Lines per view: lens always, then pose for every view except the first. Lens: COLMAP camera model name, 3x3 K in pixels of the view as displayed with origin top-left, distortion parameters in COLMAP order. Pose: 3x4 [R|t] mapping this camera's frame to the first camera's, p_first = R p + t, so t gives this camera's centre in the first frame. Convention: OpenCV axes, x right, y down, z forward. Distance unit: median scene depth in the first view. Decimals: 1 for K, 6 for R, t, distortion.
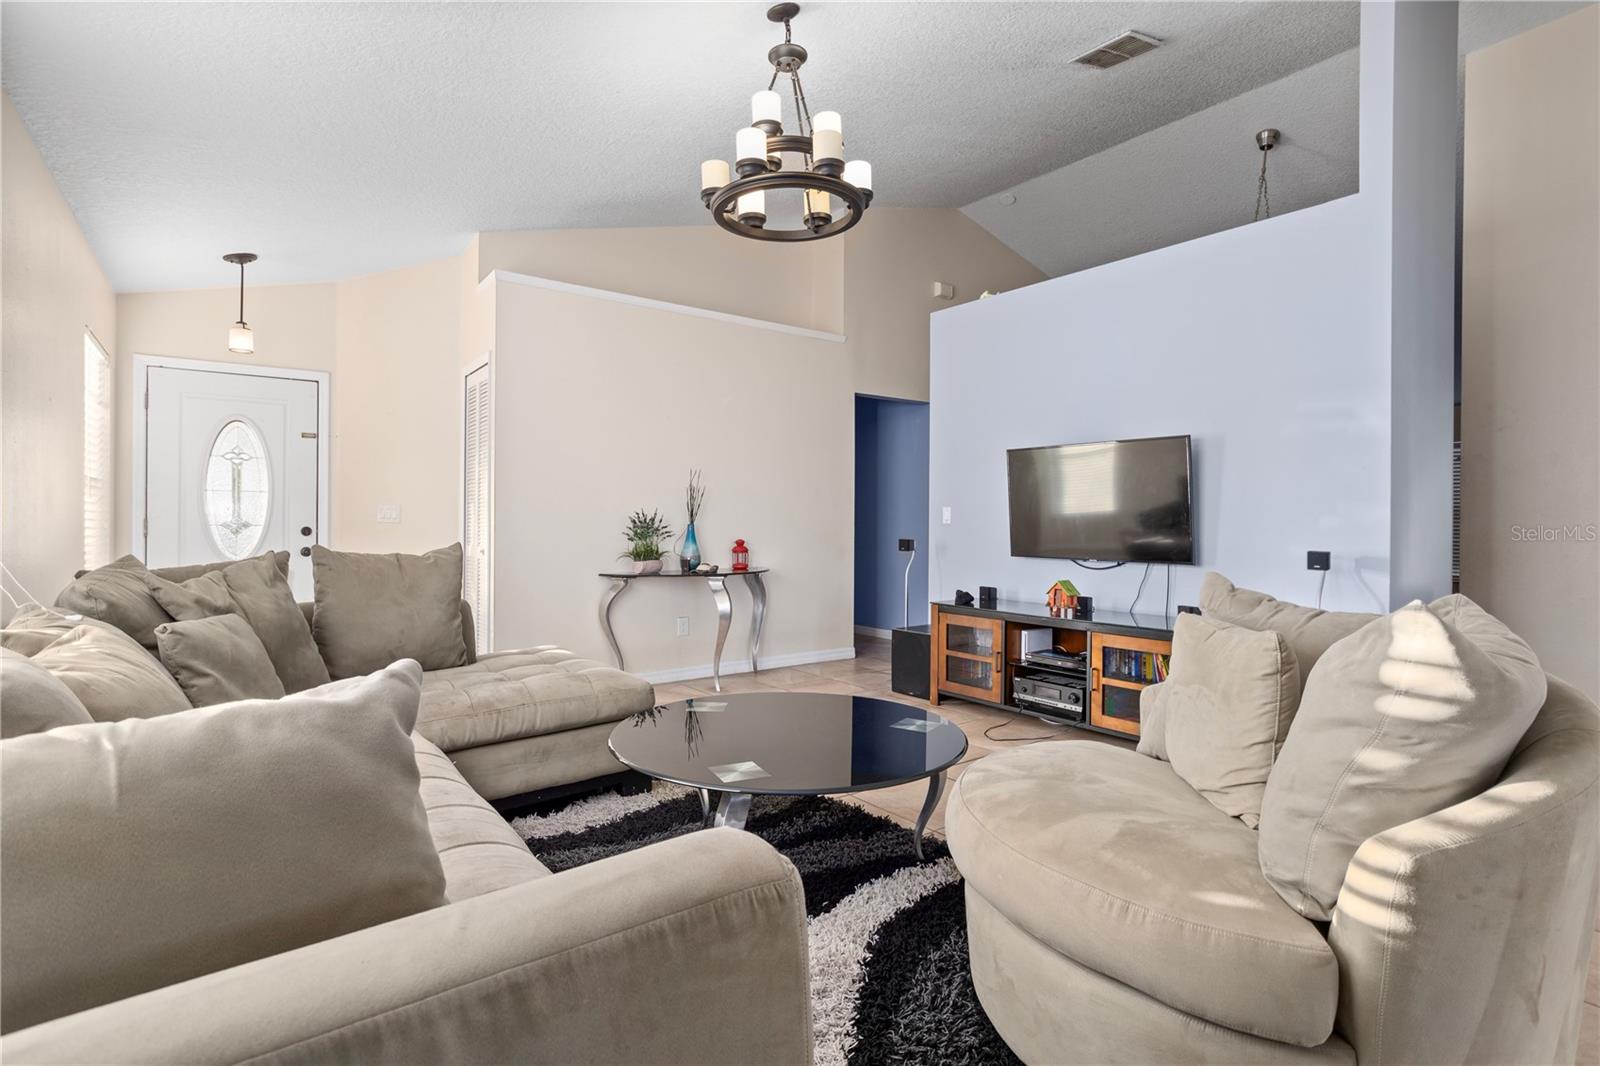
lens RADIAL K [[777.0, 0, 802.3], [0, 777.0, 522.4], [0, 0, 1]] dist [-0.058780, 0.030966]
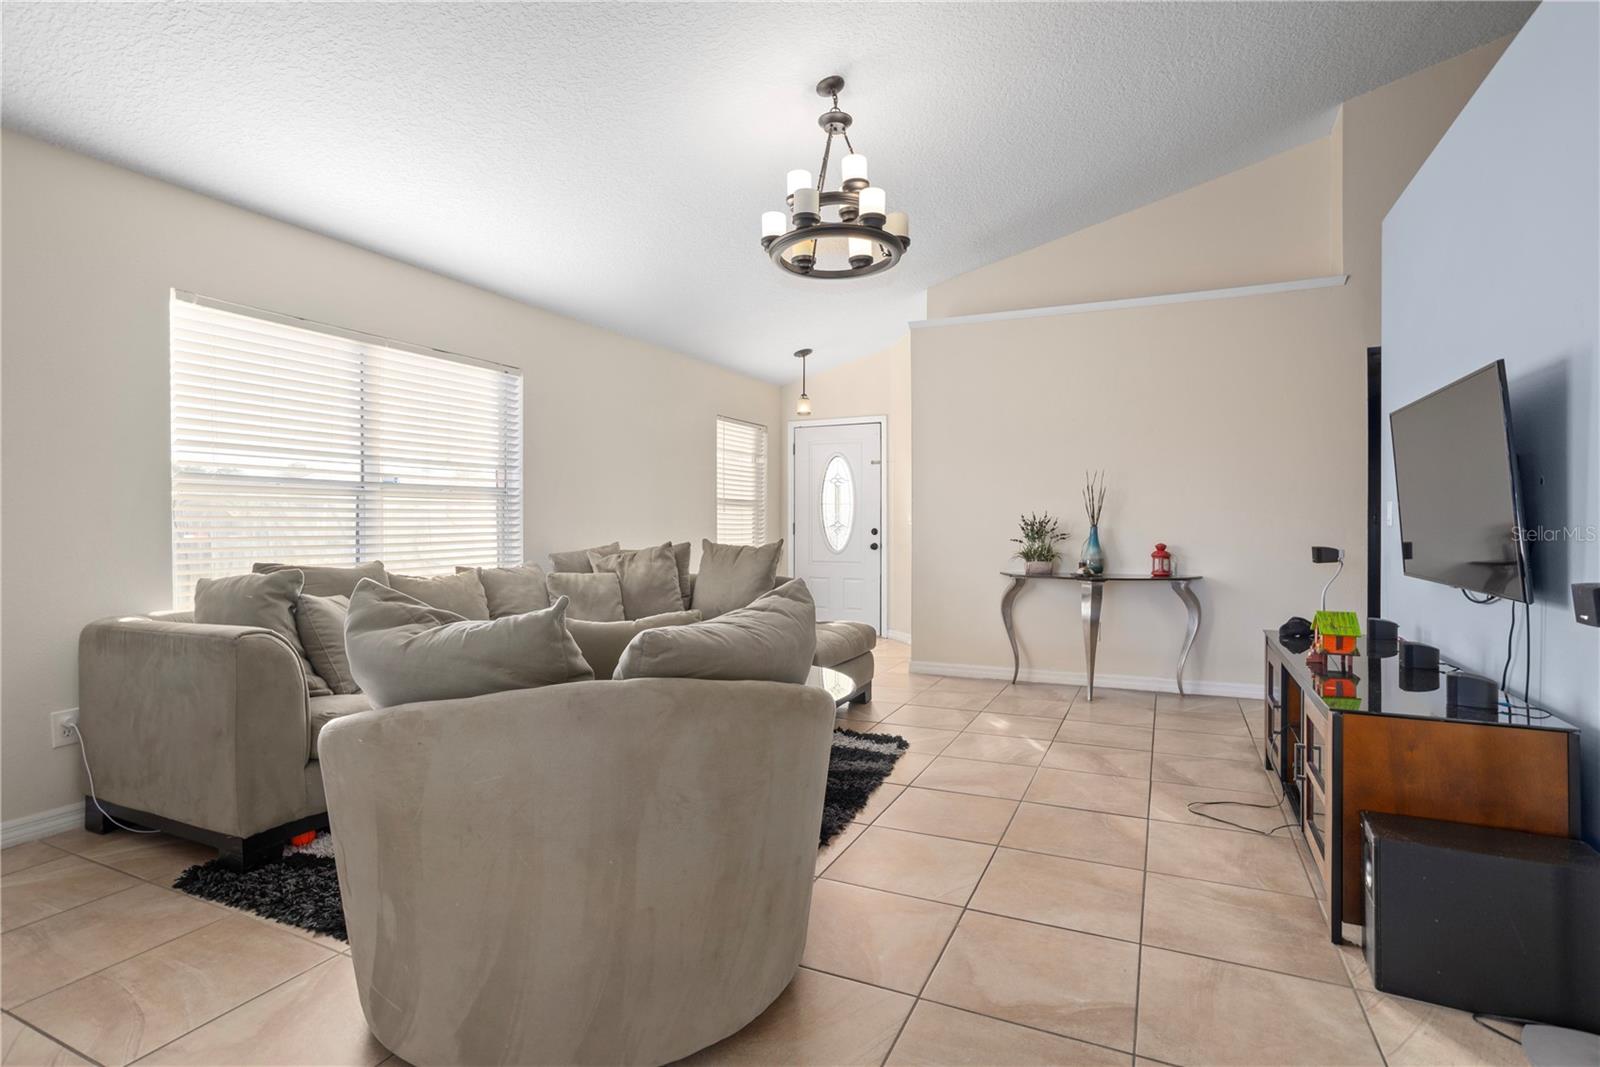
lens RADIAL K [[777.0, 0, 802.3], [0, 777.0, 522.9], [0, 0, 1]] dist [-0.058780, 0.030966]
pose [[0.463348, -0.004183, -0.886167, 0.564817], [0.003197, 0.999990, -0.003049, -0.000131], [0.886171, -0.001420, 0.463357, 0.234236]]
